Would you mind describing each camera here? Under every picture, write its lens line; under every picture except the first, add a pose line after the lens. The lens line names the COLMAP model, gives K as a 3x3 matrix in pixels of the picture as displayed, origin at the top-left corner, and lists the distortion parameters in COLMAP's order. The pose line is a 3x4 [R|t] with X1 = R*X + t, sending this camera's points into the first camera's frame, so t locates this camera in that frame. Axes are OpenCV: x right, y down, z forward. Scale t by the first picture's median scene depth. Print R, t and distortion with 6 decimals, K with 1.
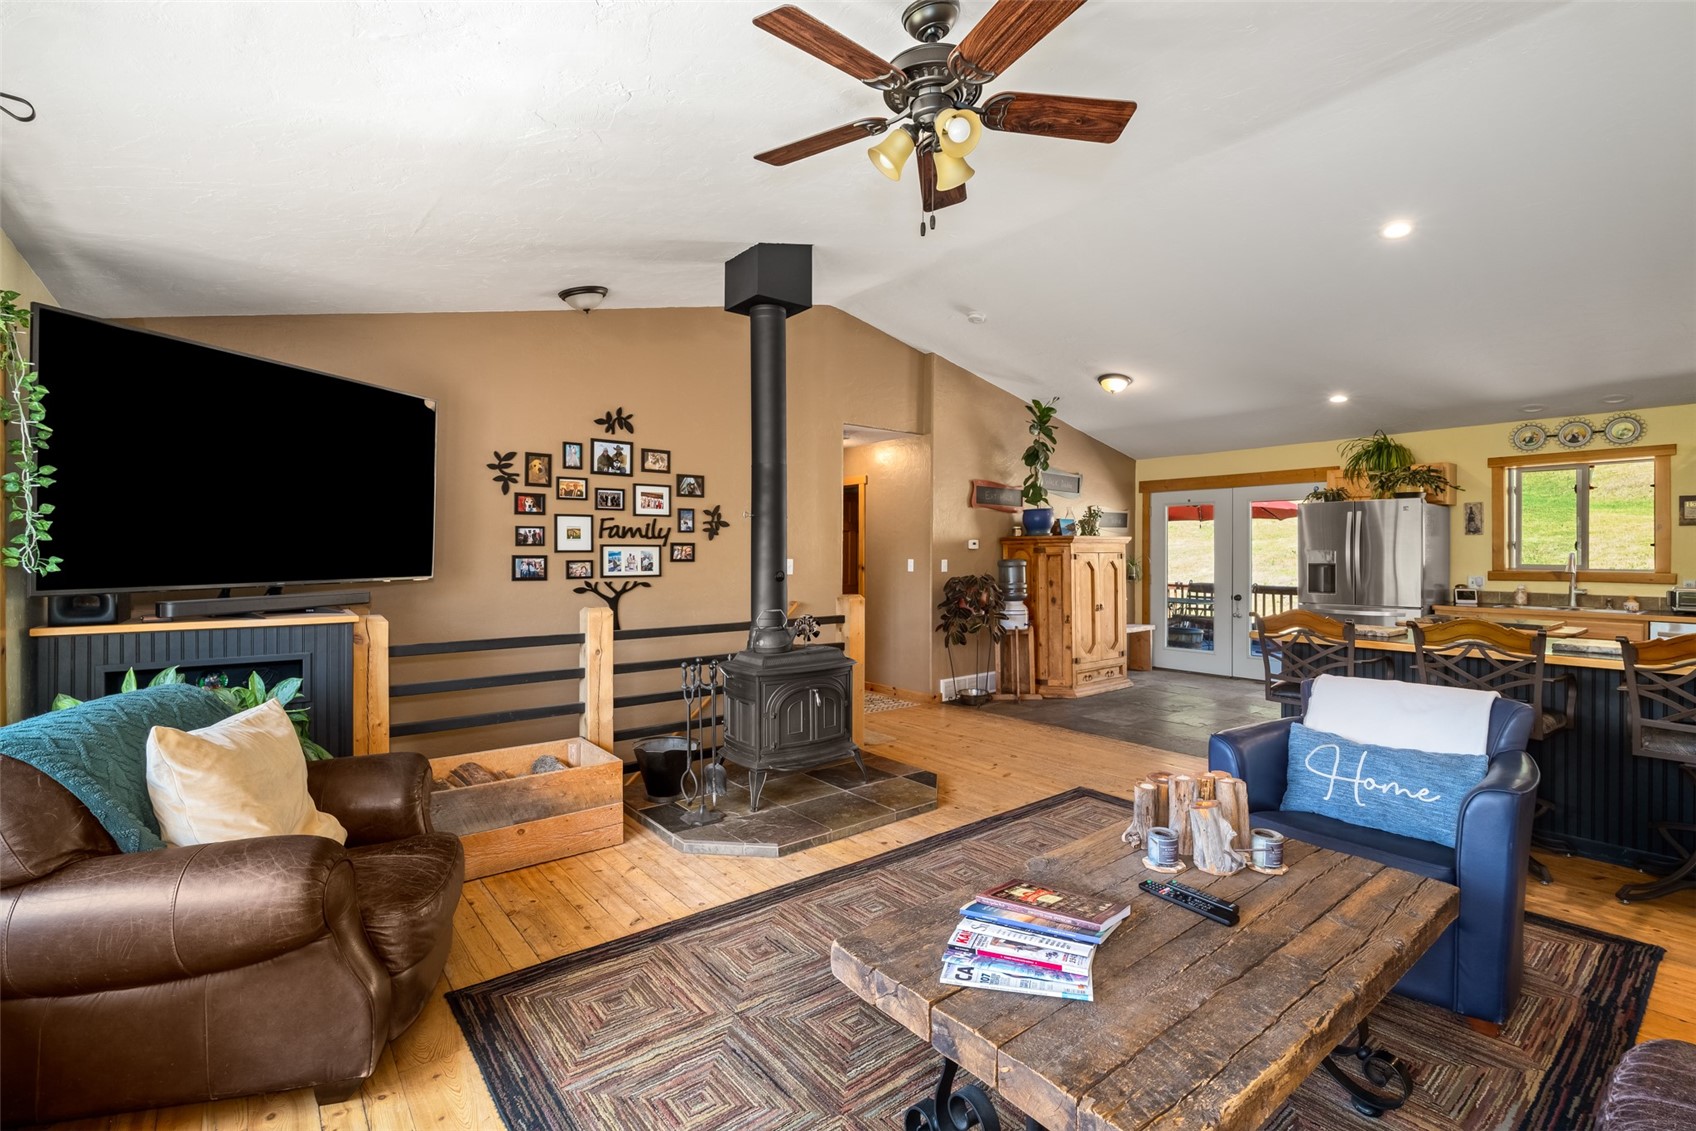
lens RADIAL K [[773.0, 0, 836.1], [0, 773.0, 551.8], [0, 0, 1]] dist [-0.013370, 0.001216]
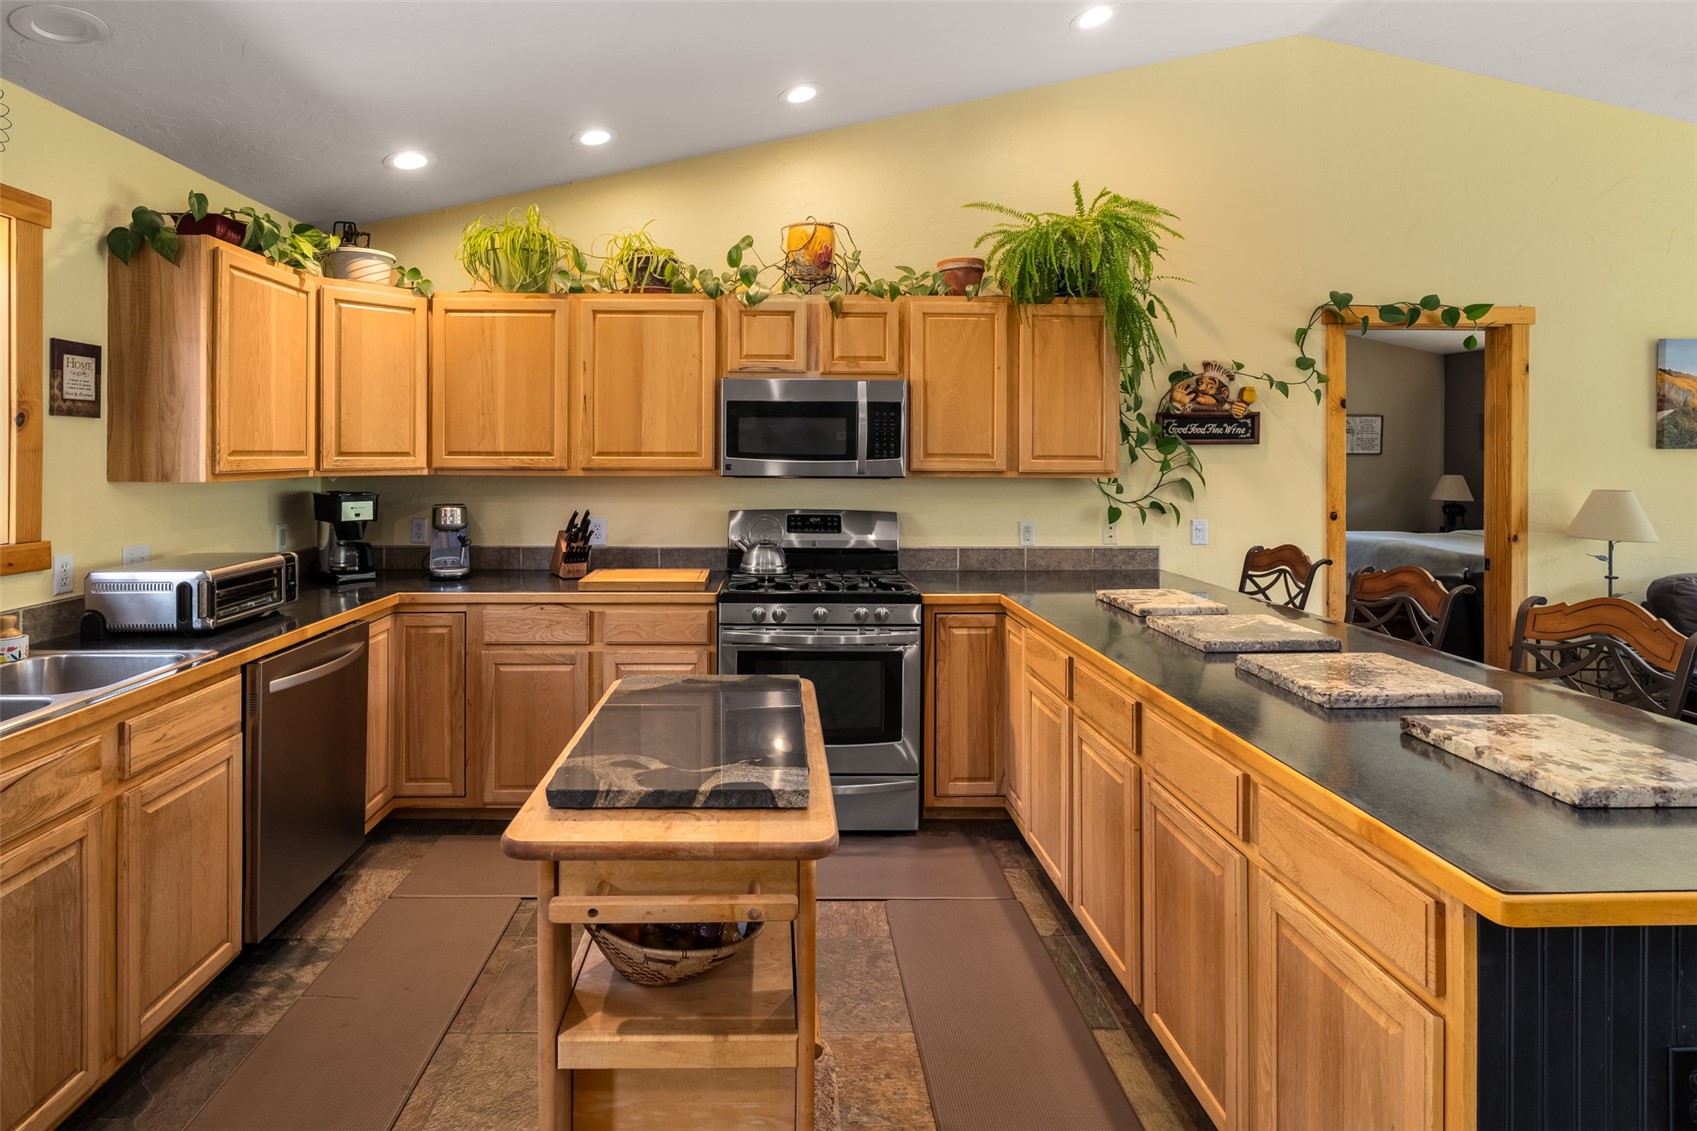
lens RADIAL K [[834.7, 0, 787.4], [0, 834.7, 456.2], [0, 0, 1]] dist [-0.005746, 0.001077]
pose [[-0.793874, -0.001645, 0.608080, 0.570862], [0.000336, 0.999995, 0.003145, -0.015248], [-0.608082, 0.002701, -0.793869, 1.134154]]
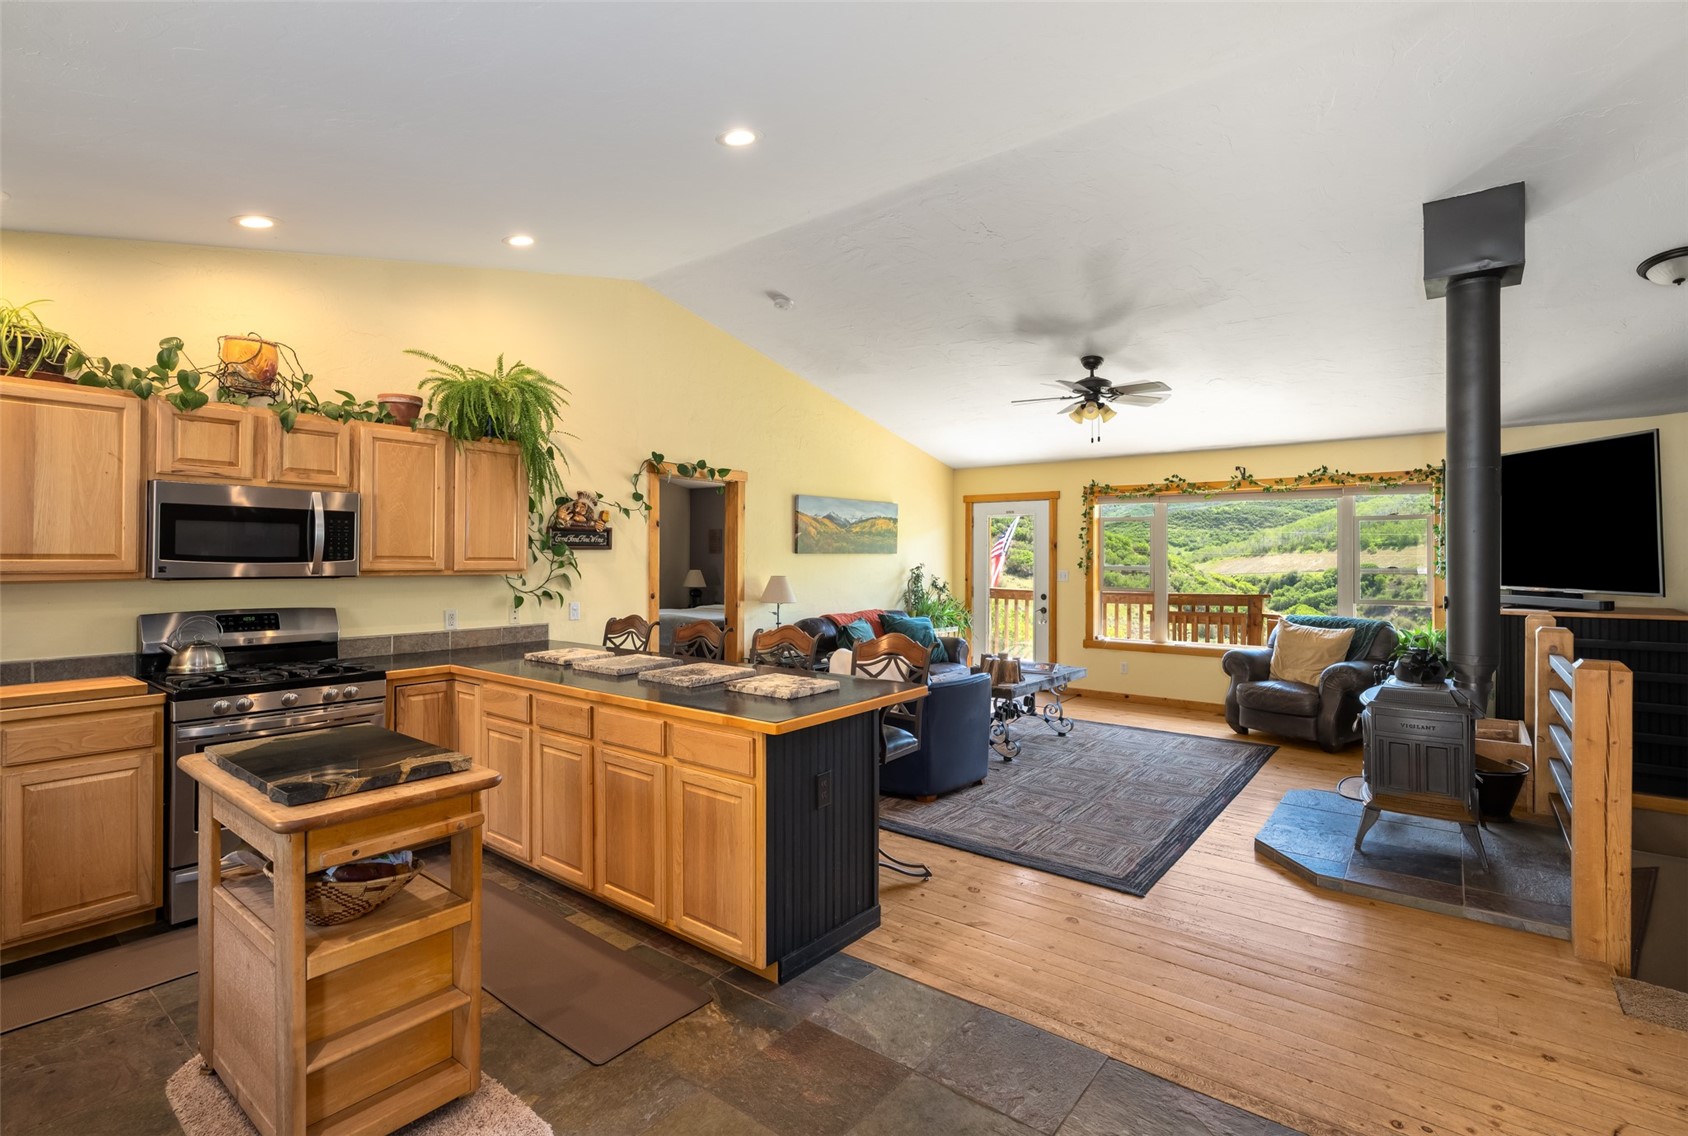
lens RADIAL K [[769.3, 0, 852.9], [0, 769.3, 557.7], [0, 0, 1]] dist [-0.013370, 0.001216]
pose [[-0.970435, -0.000699, -0.241360, 0.621945], [-0.001617, 0.999992, 0.003604, -0.016767], [0.241356, 0.003888, -0.970429, 1.341380]]
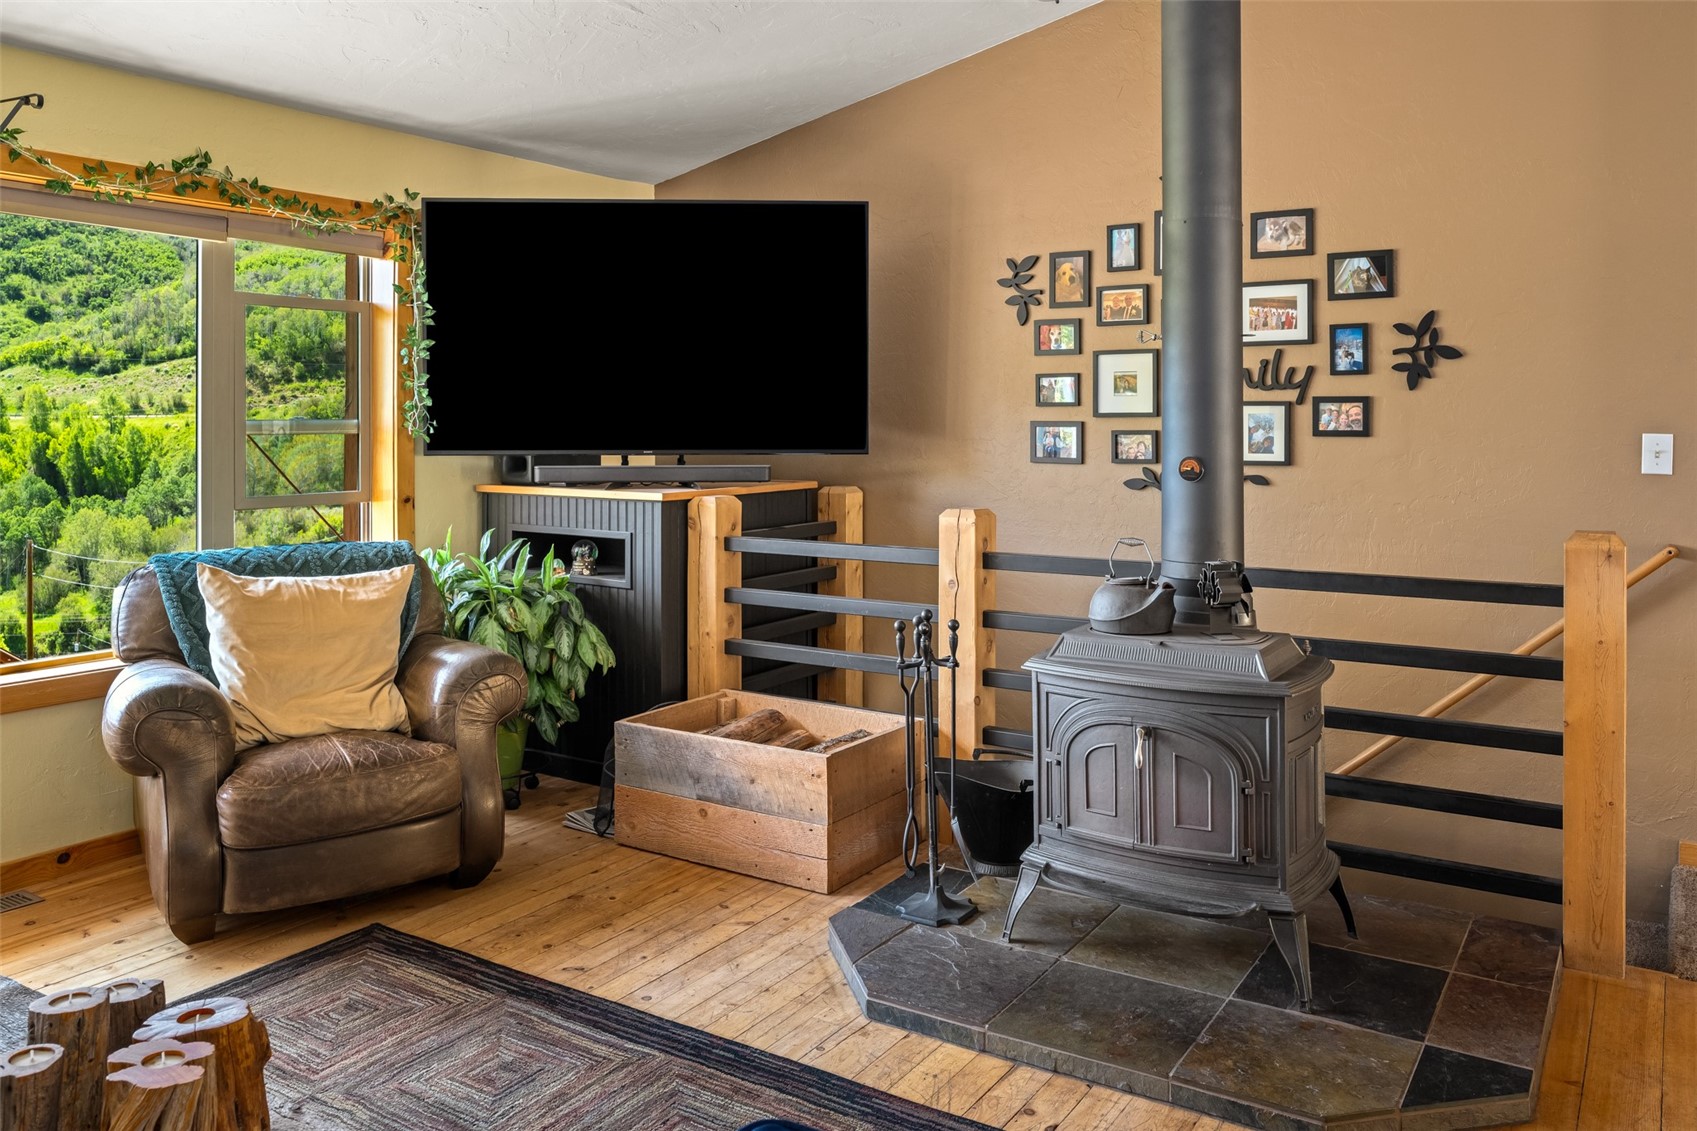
lens RADIAL K [[1281.9, 0, 813.5], [0, 1281.9, 423.6], [0, 0, 1]] dist [-0.013722, -0.000924]
pose [[0.321282, 0.004608, -0.946972, 0.446413], [0.000481, 0.999987, 0.005029, 0.000930], [0.946983, -0.002071, 0.321276, 0.440525]]
